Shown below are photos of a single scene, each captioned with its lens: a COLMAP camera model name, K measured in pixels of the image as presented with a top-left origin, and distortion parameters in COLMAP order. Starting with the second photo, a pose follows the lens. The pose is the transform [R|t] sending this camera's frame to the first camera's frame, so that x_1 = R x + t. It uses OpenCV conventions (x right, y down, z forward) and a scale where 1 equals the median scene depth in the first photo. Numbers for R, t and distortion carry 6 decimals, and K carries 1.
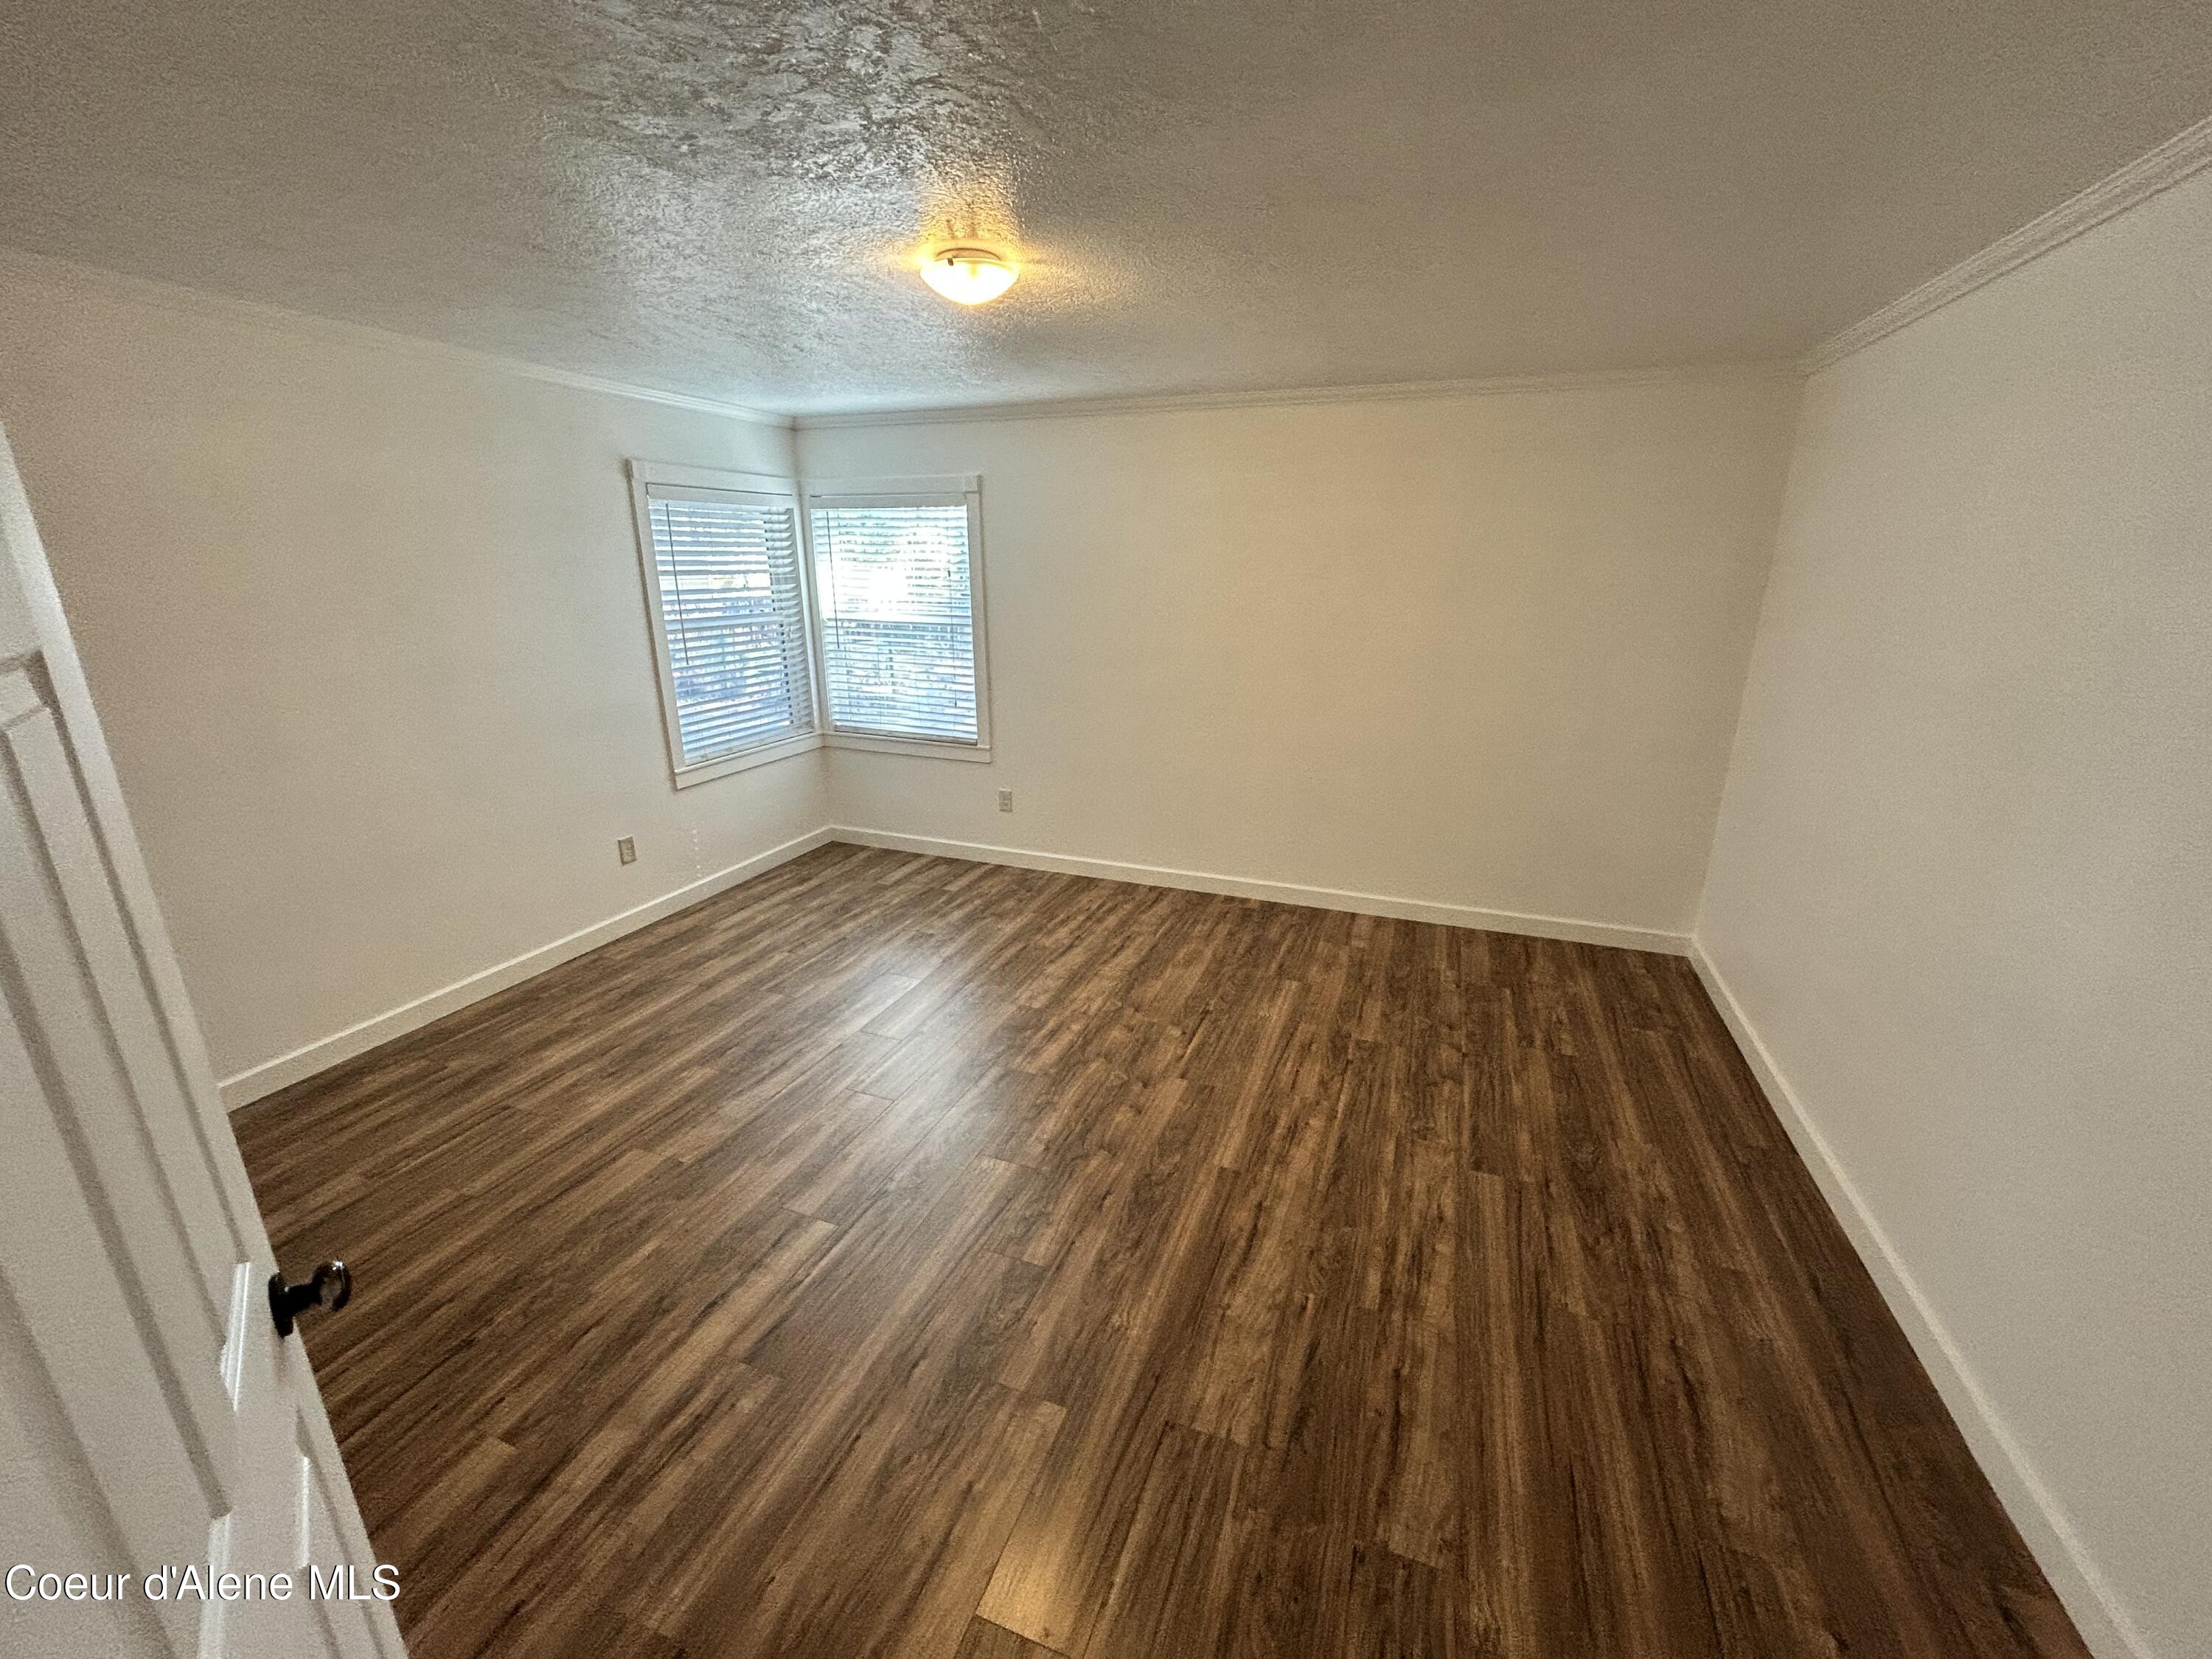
lens RADIAL K [[886.3, 0, 1117.0], [0, 886.3, 827.7], [0, 0, 1]] dist [-0.001164, 0.001372]
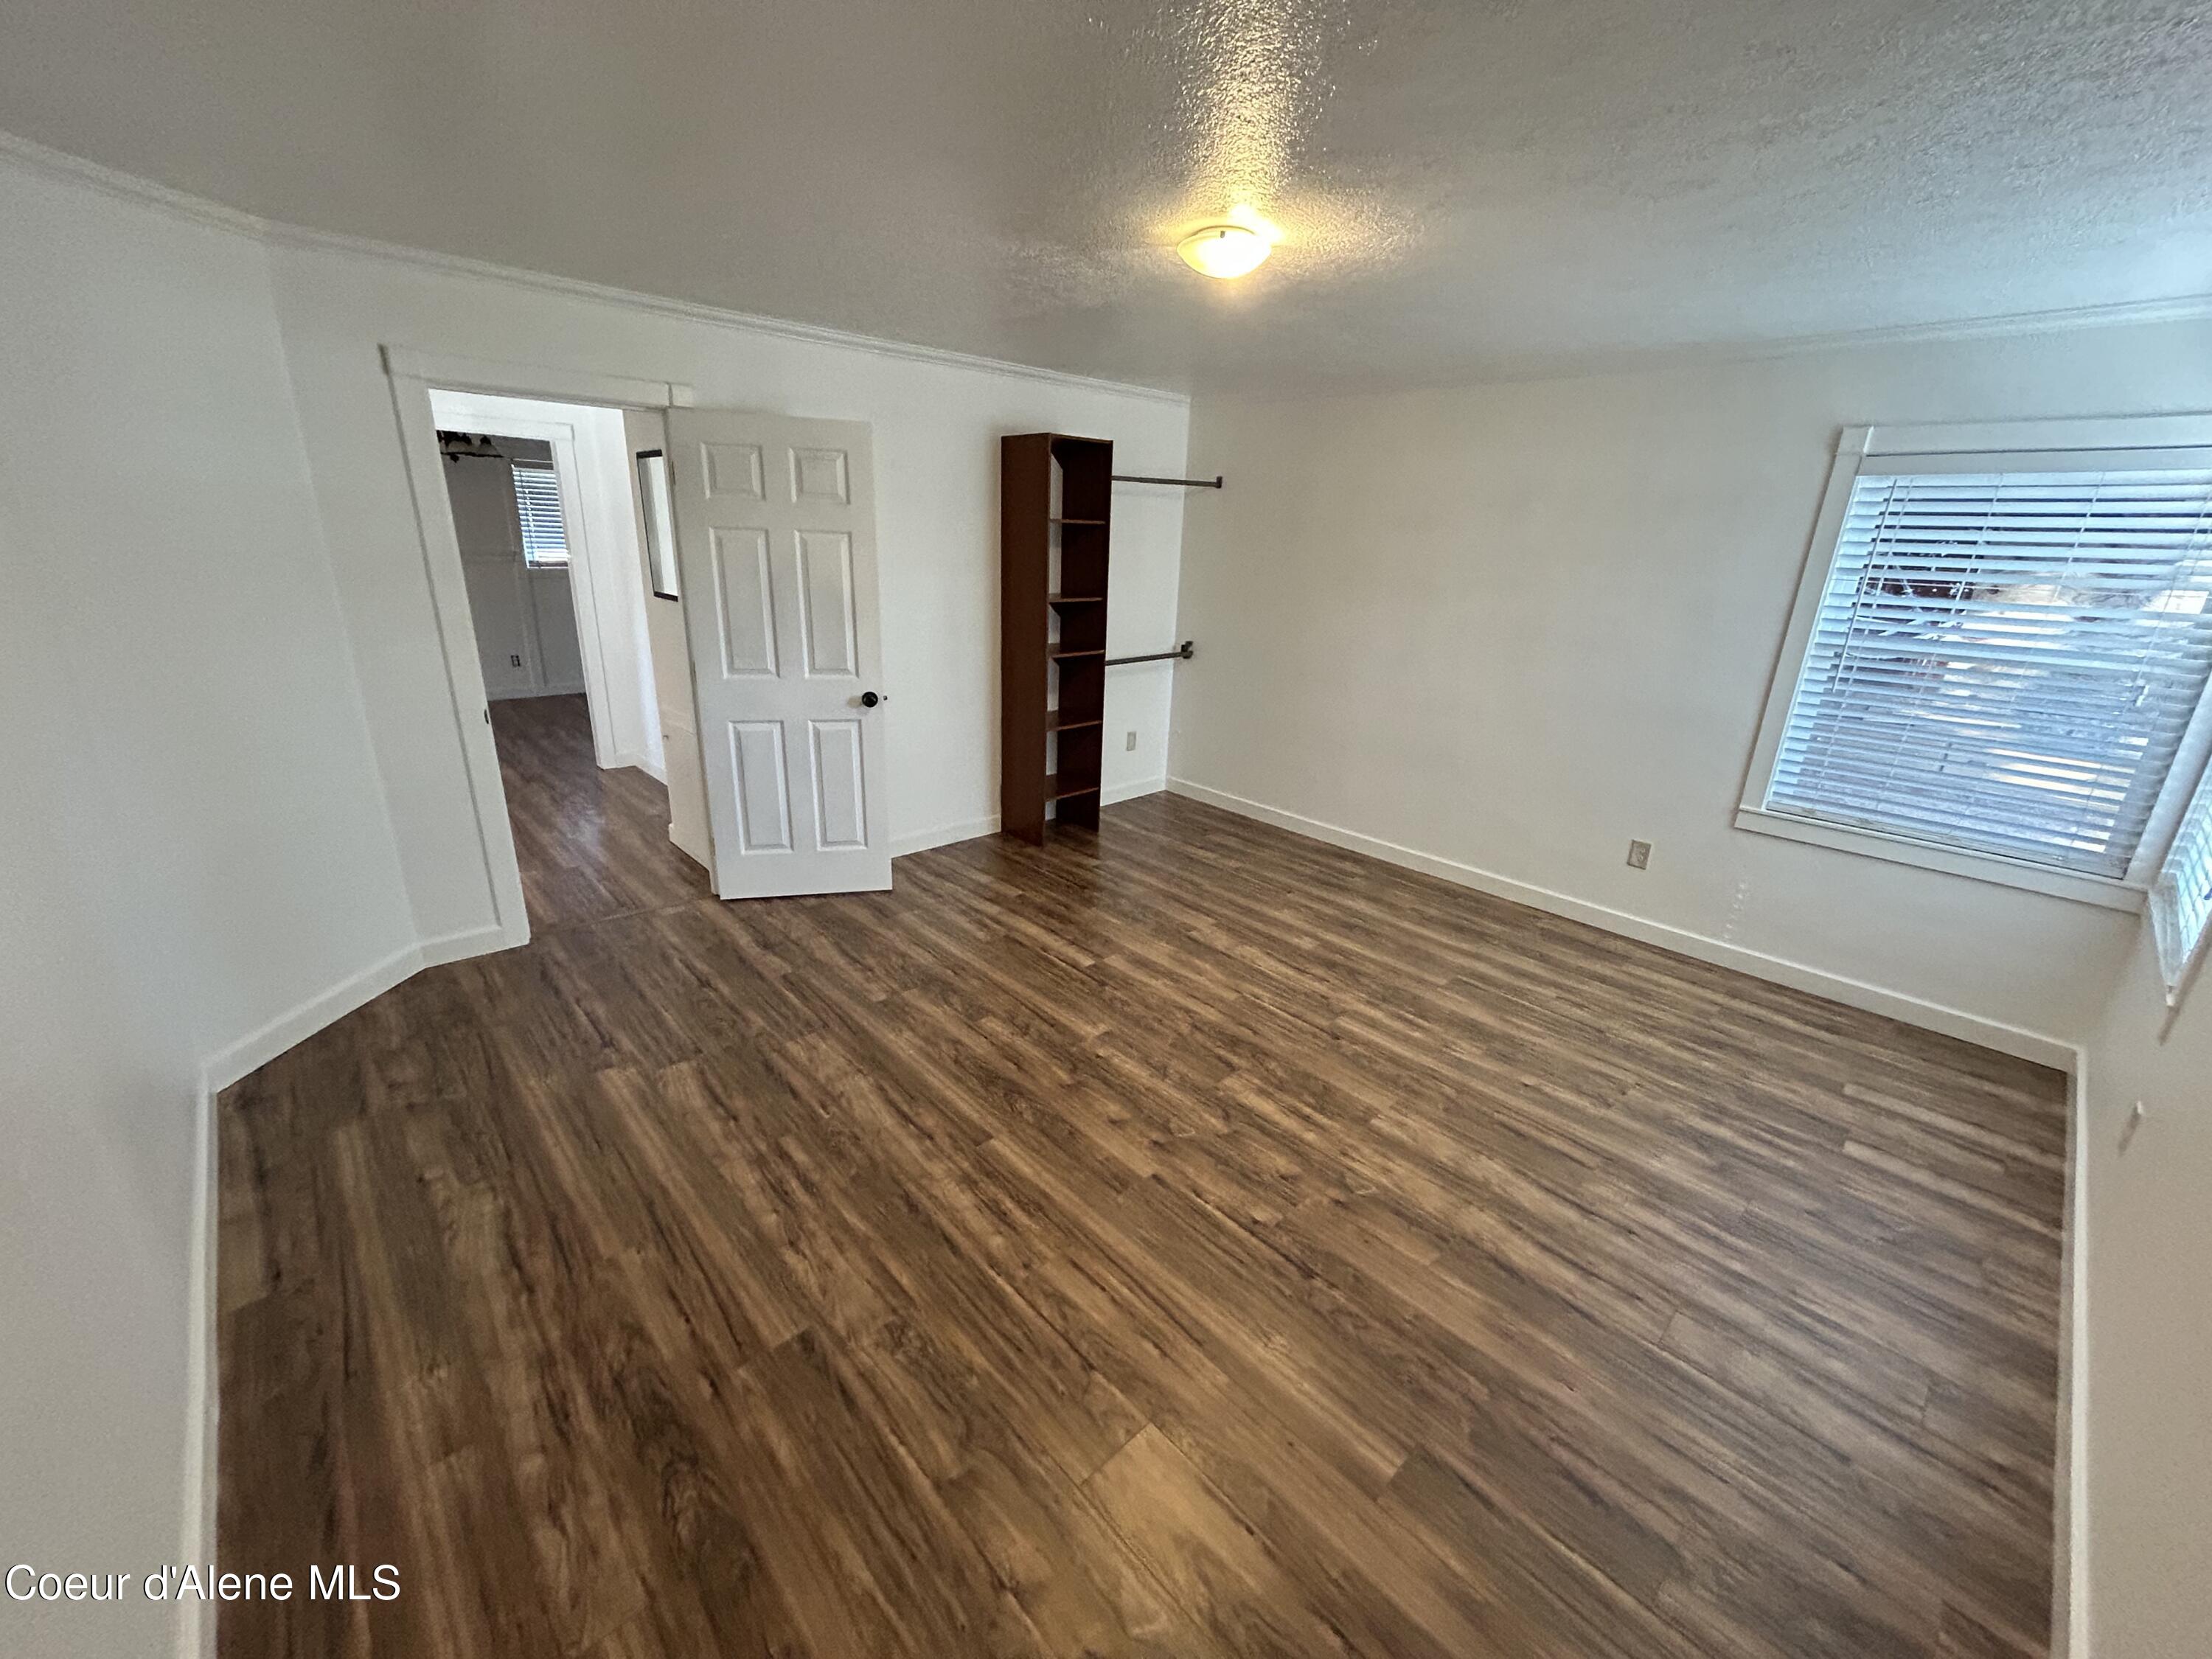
lens RADIAL K [[886.3, 0, 1114.1], [0, 886.3, 825.0], [0, 0, 1]] dist [-0.001164, 0.001372]
pose [[-0.440576, 0.264589, -0.857838, 0.706148], [-0.296203, 0.859219, 0.417141, -0.321625], [0.847441, 0.437876, -0.300180, 1.087108]]
